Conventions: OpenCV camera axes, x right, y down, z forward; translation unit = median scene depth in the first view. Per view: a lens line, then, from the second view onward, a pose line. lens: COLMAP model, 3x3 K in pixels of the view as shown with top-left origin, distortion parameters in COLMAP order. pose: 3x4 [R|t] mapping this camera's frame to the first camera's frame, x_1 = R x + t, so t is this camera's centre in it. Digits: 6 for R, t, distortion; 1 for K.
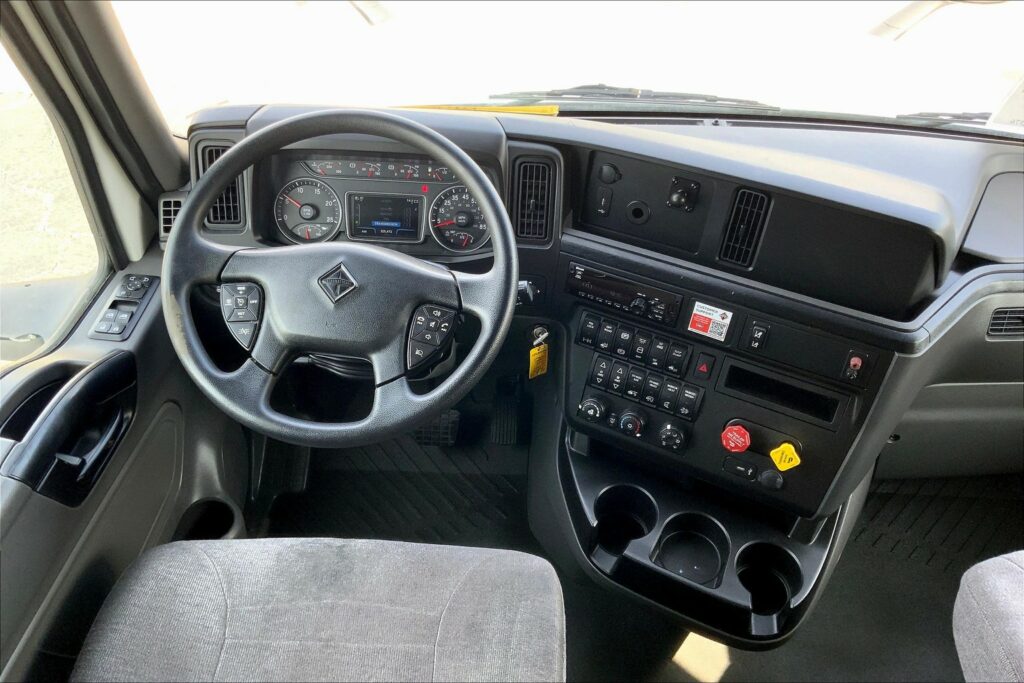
lens RADIAL K [[850.9, 0, 512.0], [0, 850.9, 341.5], [0, 0, 1]] dist [0.112779, -0.230819]
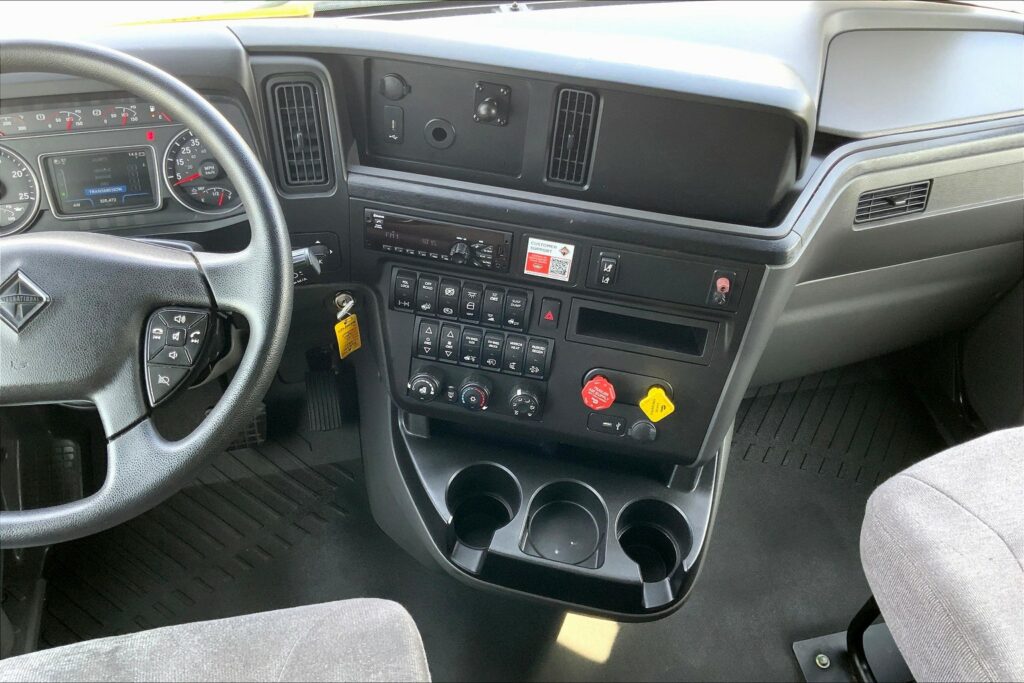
lens RADIAL K [[850.9, 0, 512.0], [0, 850.9, 341.5], [0, 0, 1]] dist [0.112779, -0.230819]
pose [[0.967602, -0.172393, 0.184465, 0.034415], [0.152795, 0.981456, 0.115747, -0.045408], [-0.200999, -0.083811, 0.976000, 0.208062]]
